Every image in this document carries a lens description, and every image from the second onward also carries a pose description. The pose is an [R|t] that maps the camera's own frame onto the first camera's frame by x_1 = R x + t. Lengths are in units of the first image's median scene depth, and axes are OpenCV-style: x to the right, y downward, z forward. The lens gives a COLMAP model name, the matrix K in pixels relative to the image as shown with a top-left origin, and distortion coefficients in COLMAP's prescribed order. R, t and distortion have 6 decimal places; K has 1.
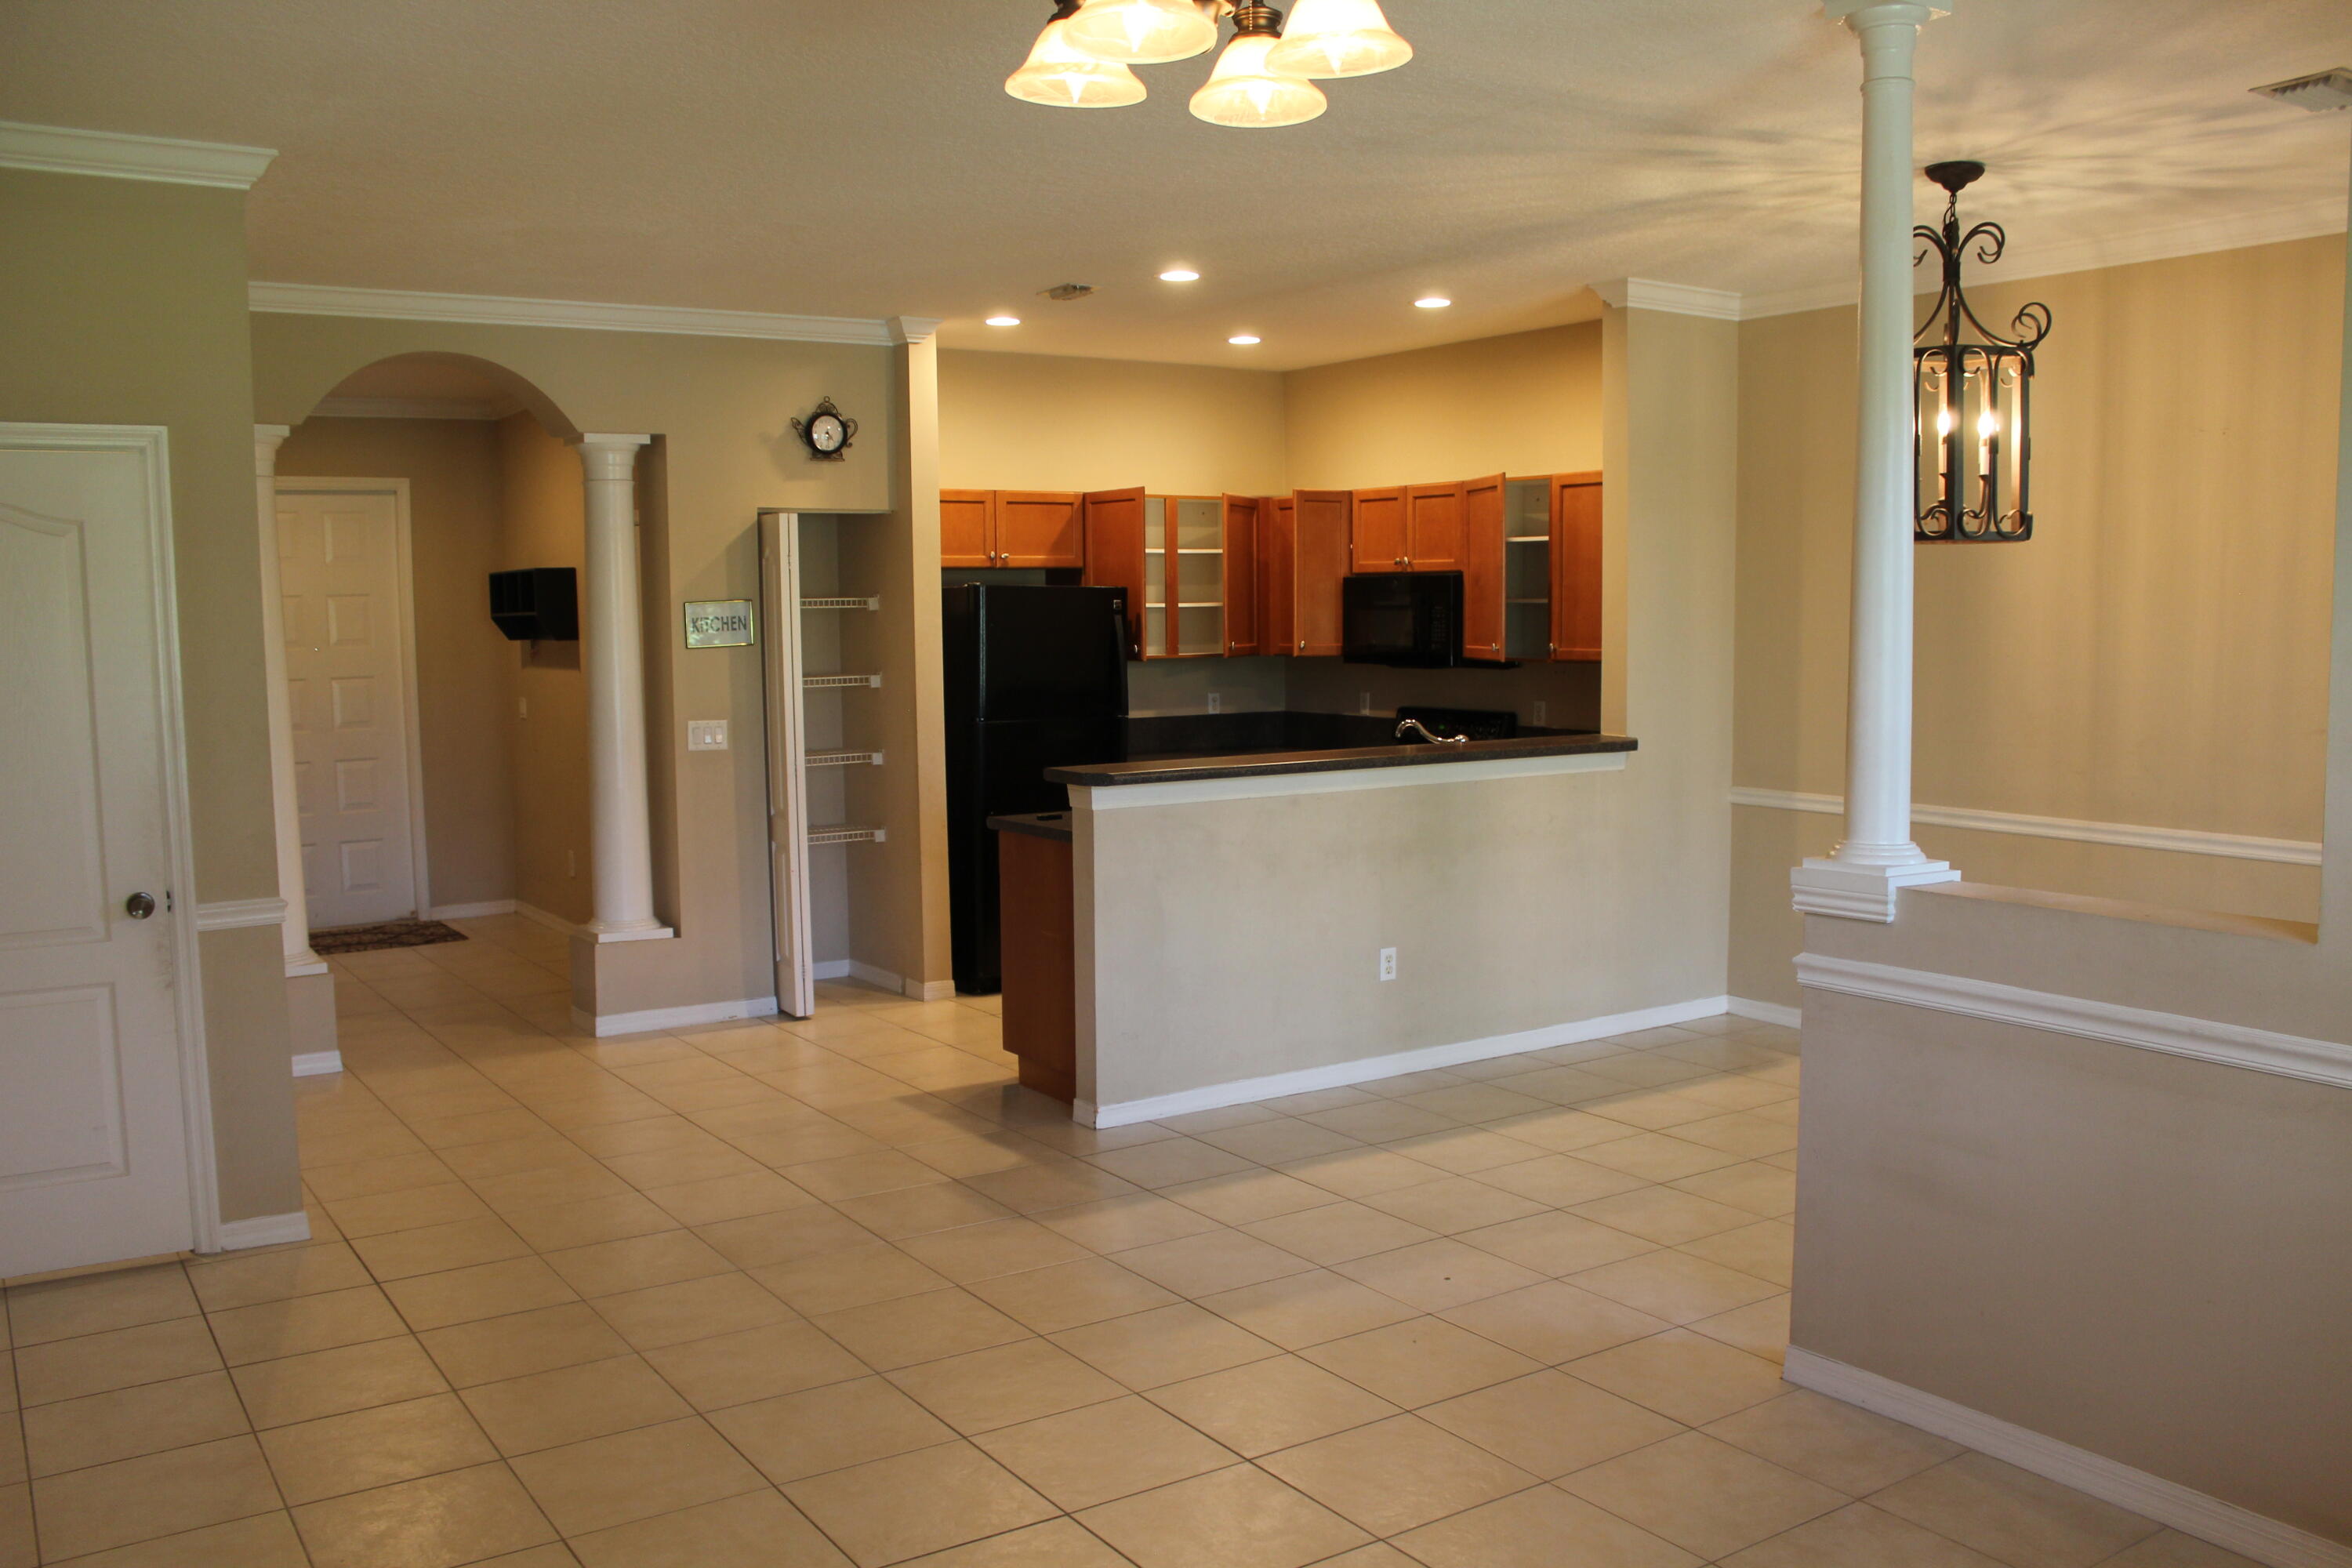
lens RADIAL K [[1951.8, 0, 1175.0], [0, 1951.8, 809.5], [0, 0, 1]] dist [-0.146295, 0.101466]
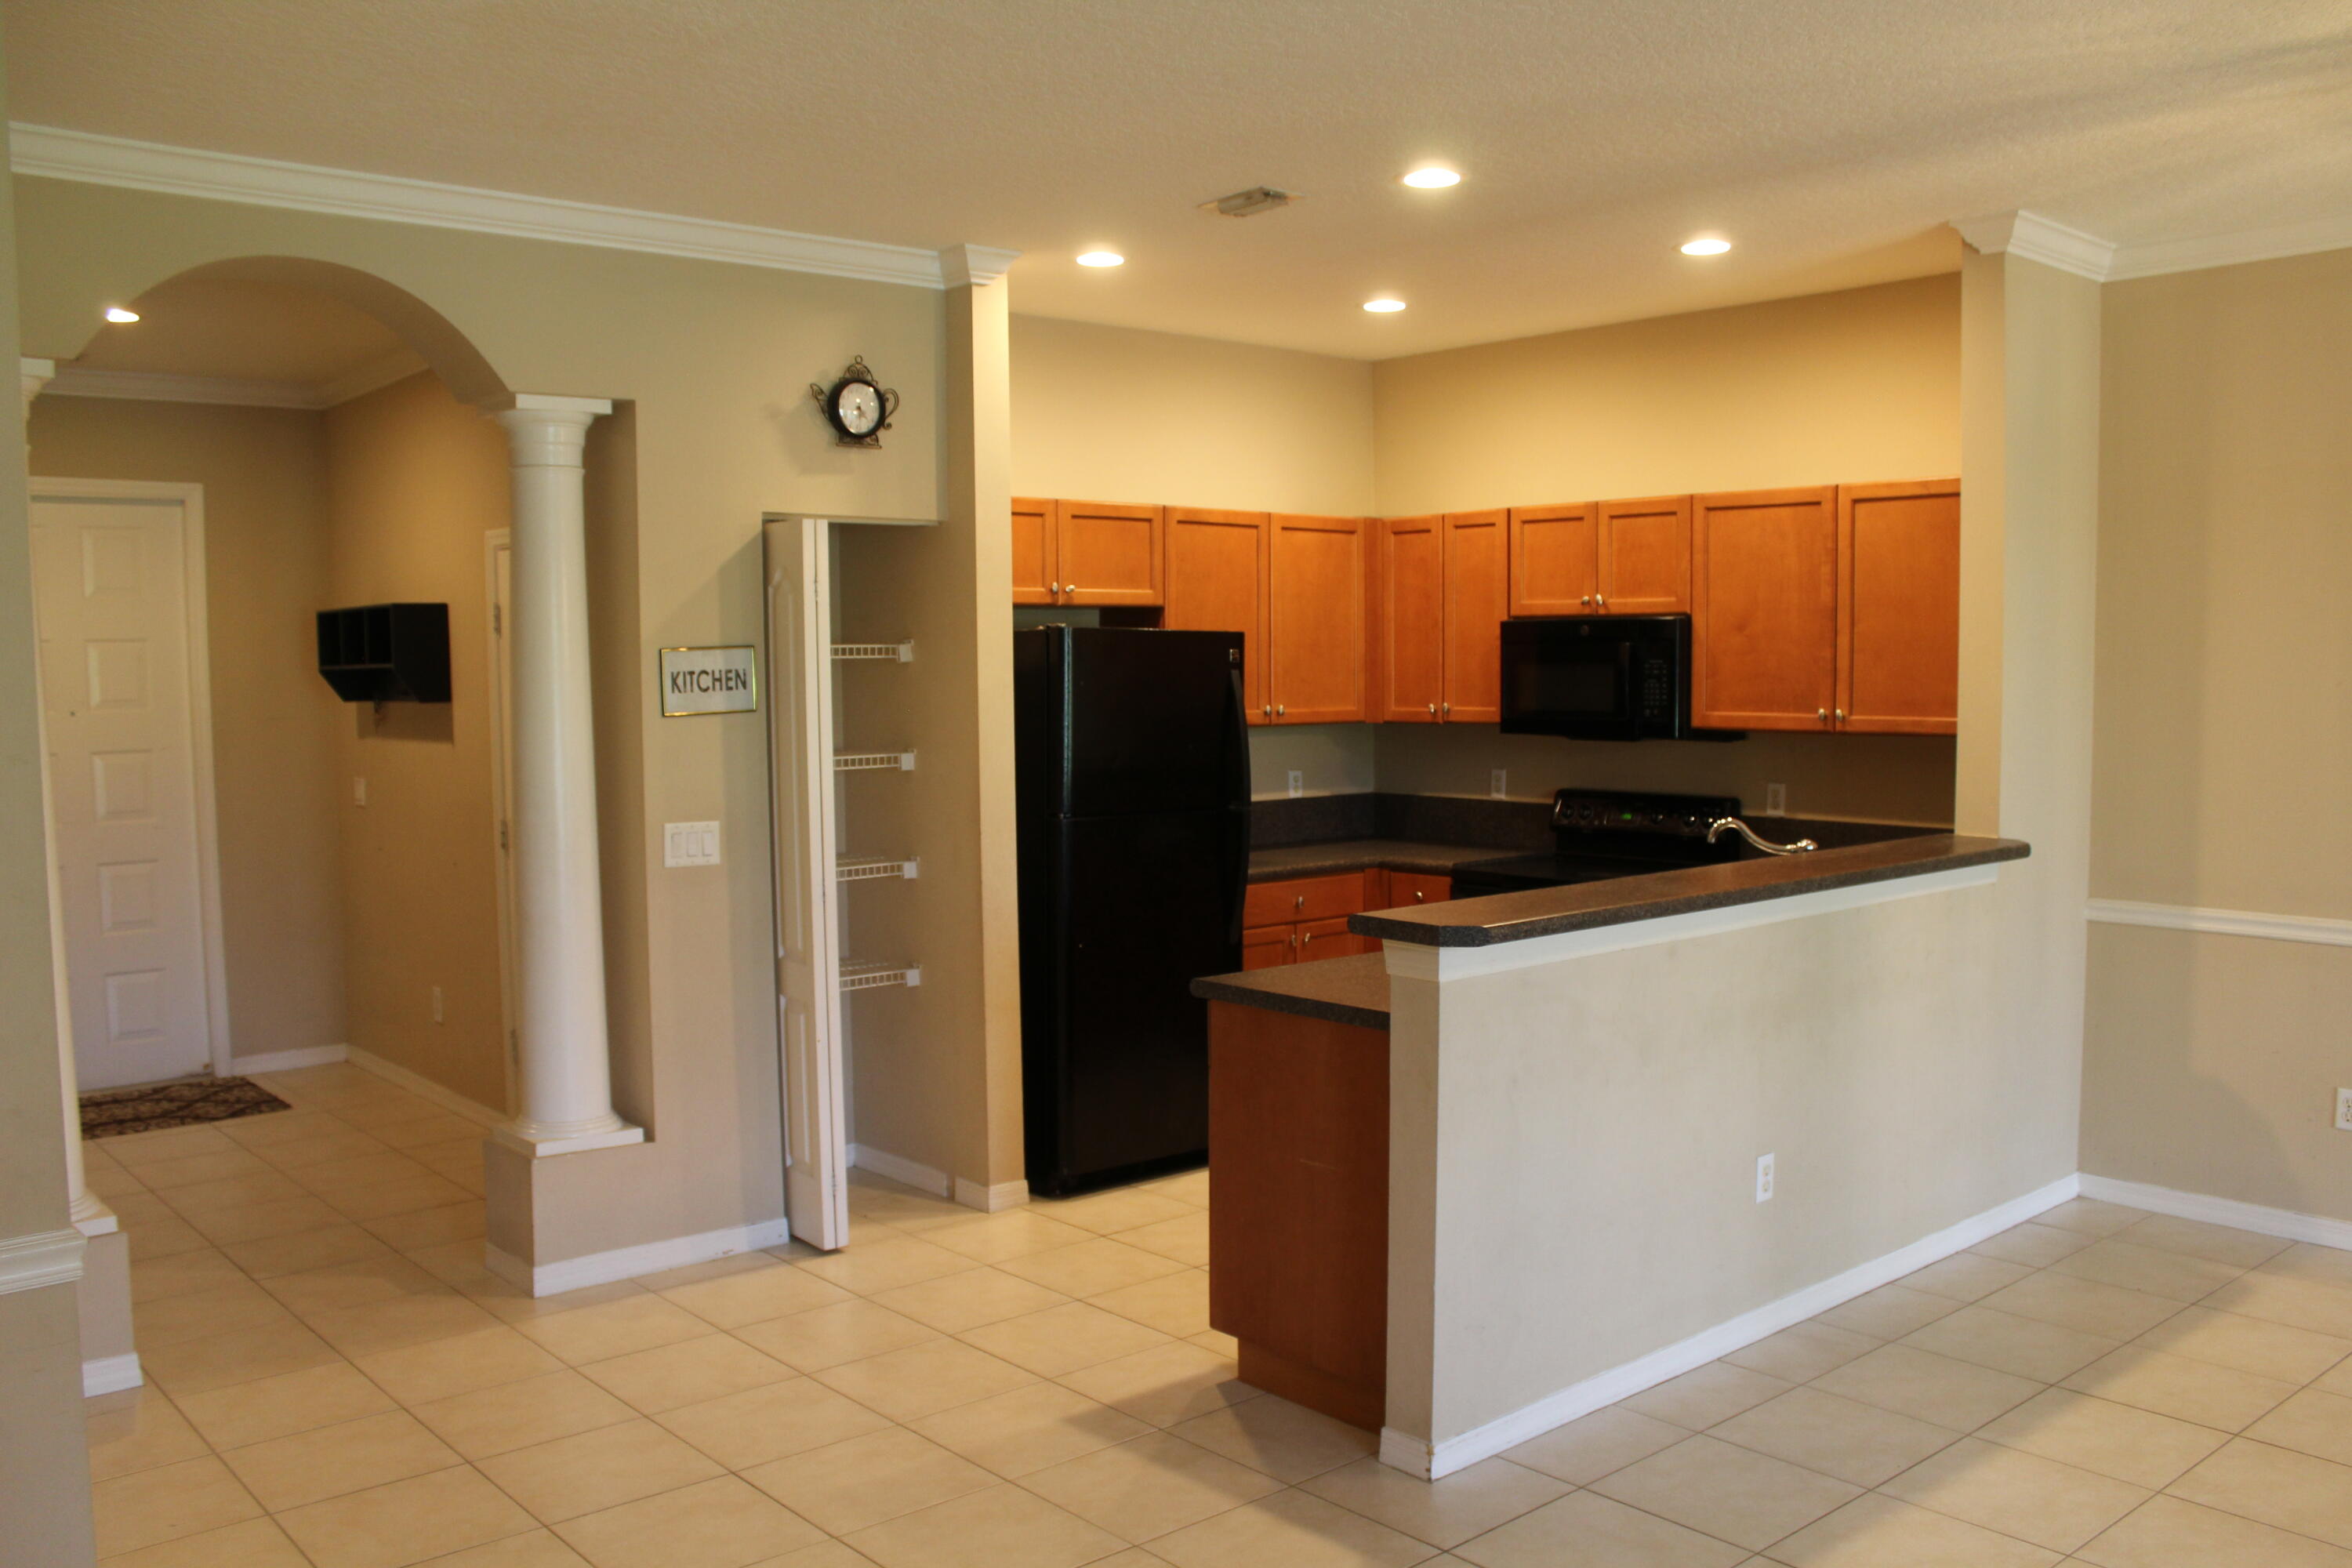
lens RADIAL K [[1951.8, 0, 1181.0], [0, 1951.8, 819.7], [0, 0, 1]] dist [-0.146295, 0.101466]
pose [[0.992079, -0.008055, 0.125354, -0.155838], [0.010913, 0.999695, -0.022132, -0.030042], [-0.125138, 0.023325, 0.991865, 0.302768]]
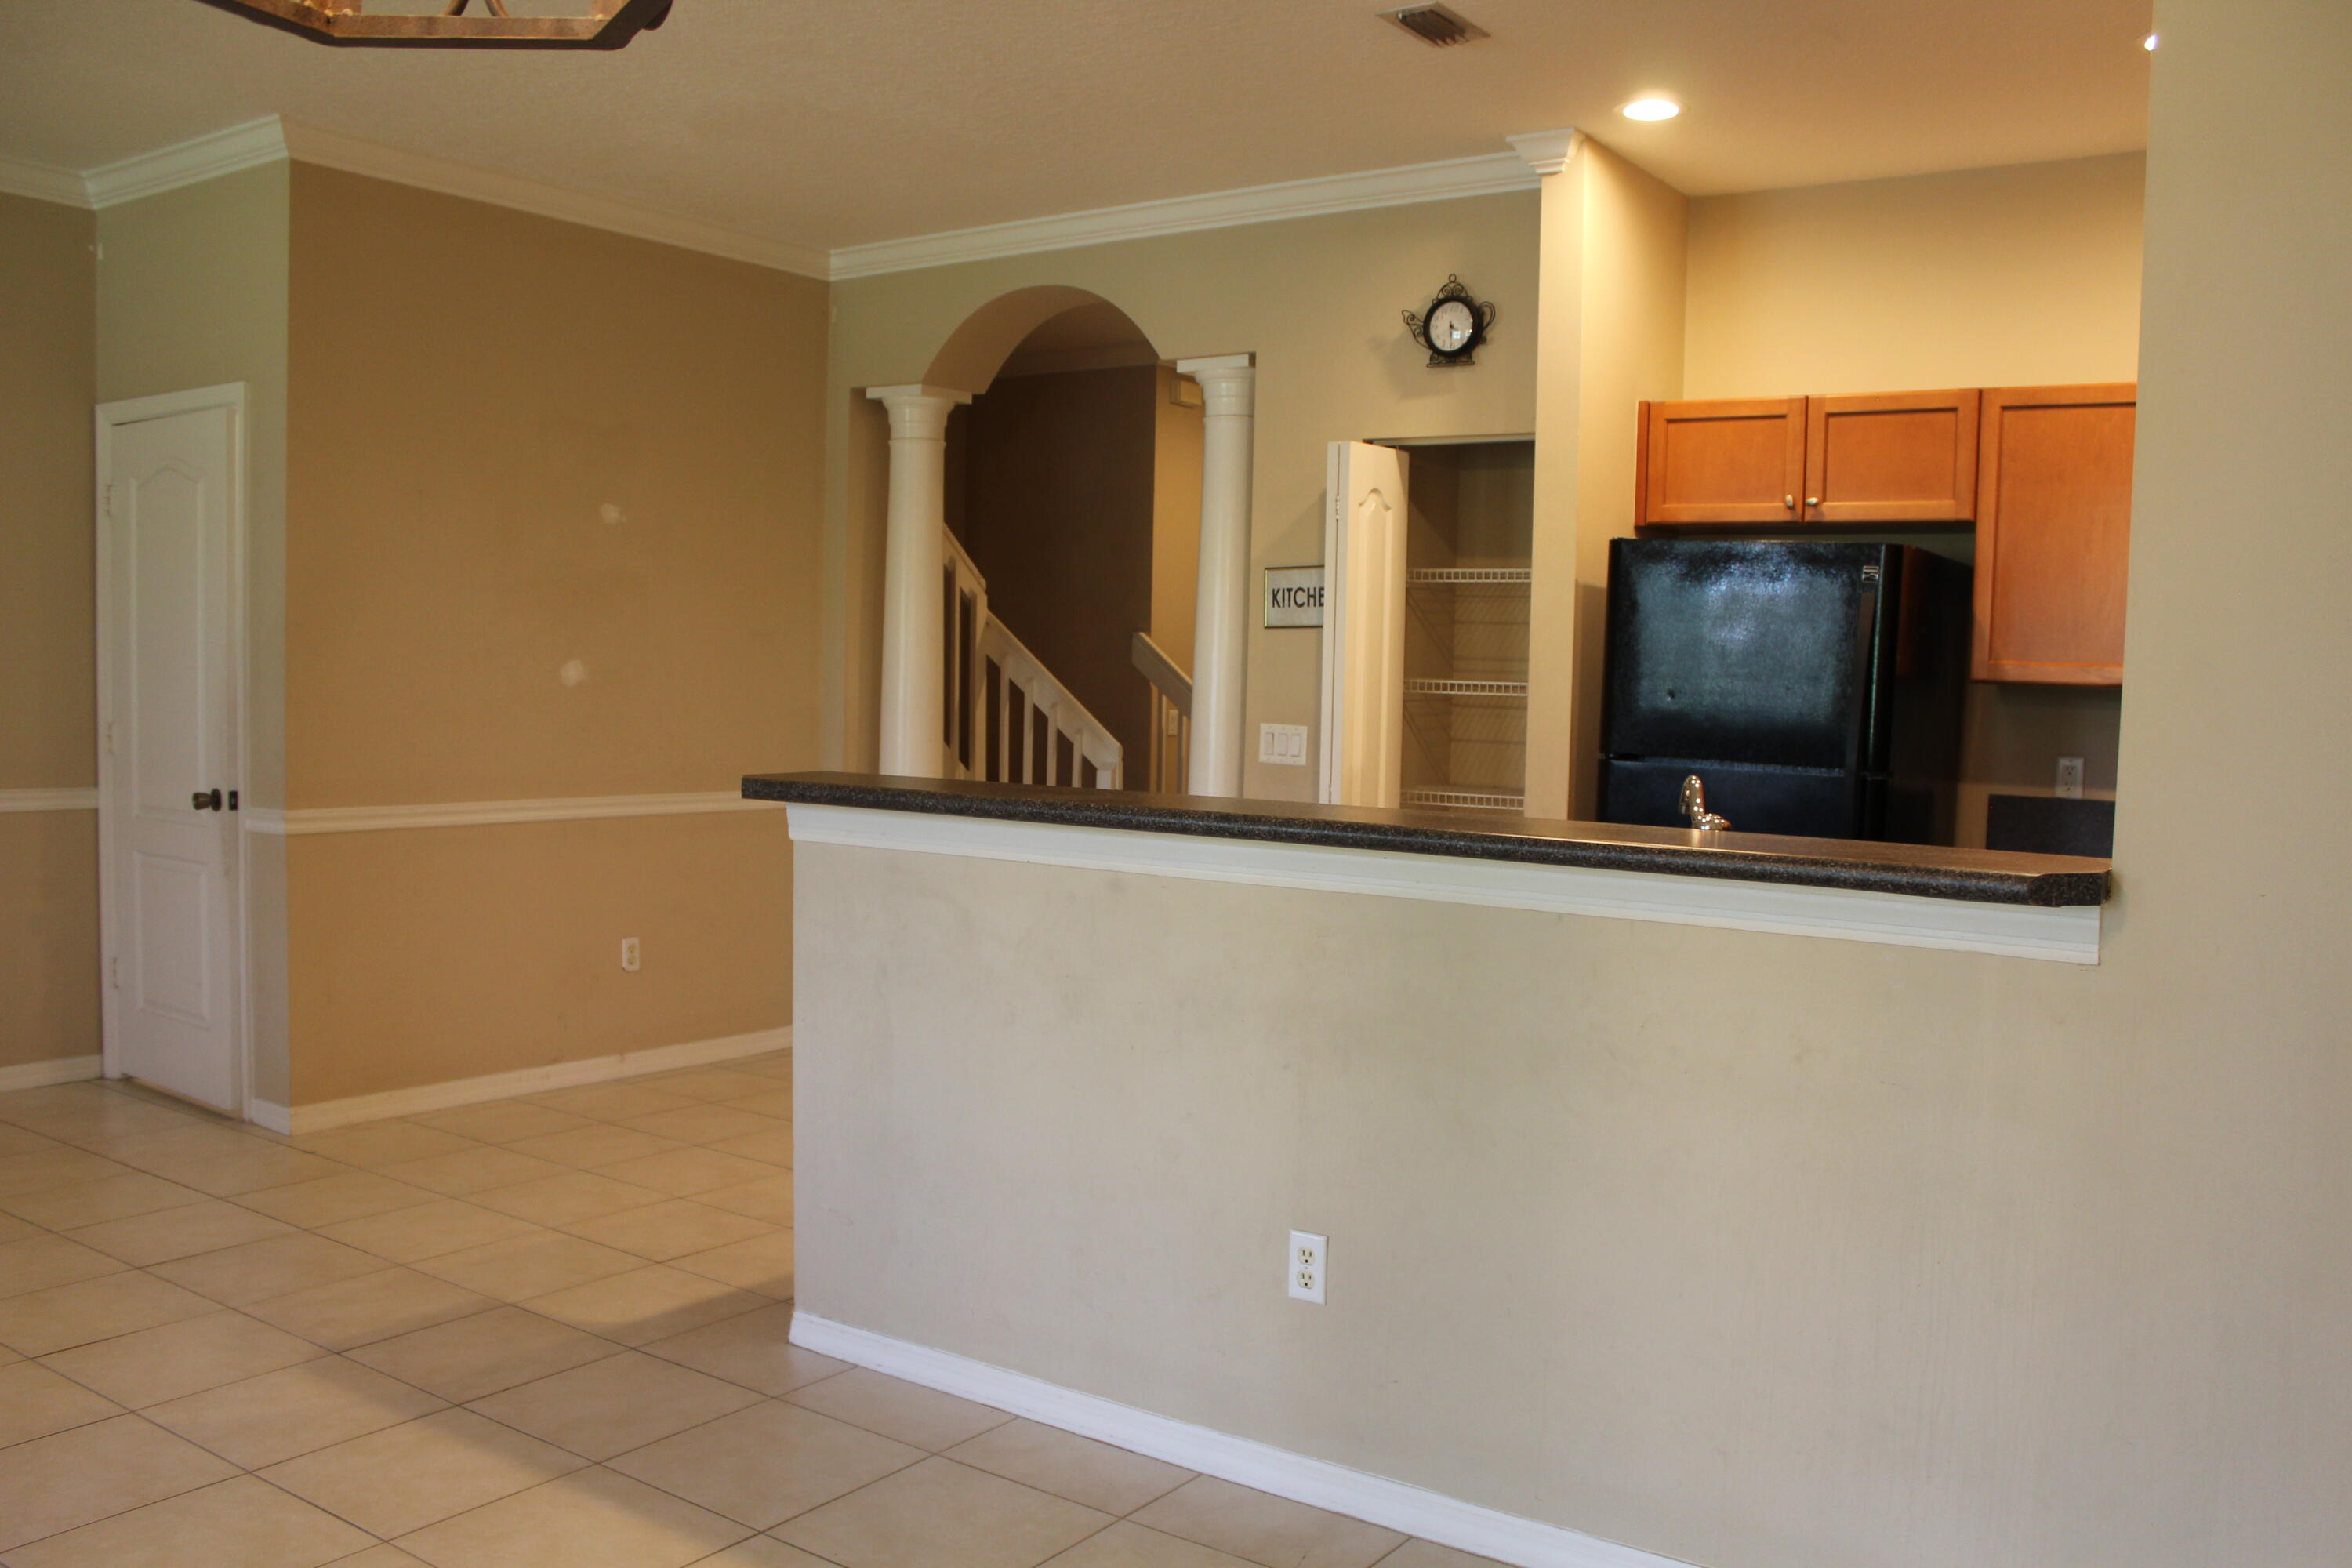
lens RADIAL K [[1951.8, 0, 1215.5], [0, 1951.8, 824.2], [0, 0, 1]] dist [-0.146295, 0.101466]
pose [[0.376082, 0.090531, -0.922153, 0.452934], [-0.126417, 0.990923, 0.045725, -0.038972], [0.917922, 0.099380, 0.384113, 0.684662]]
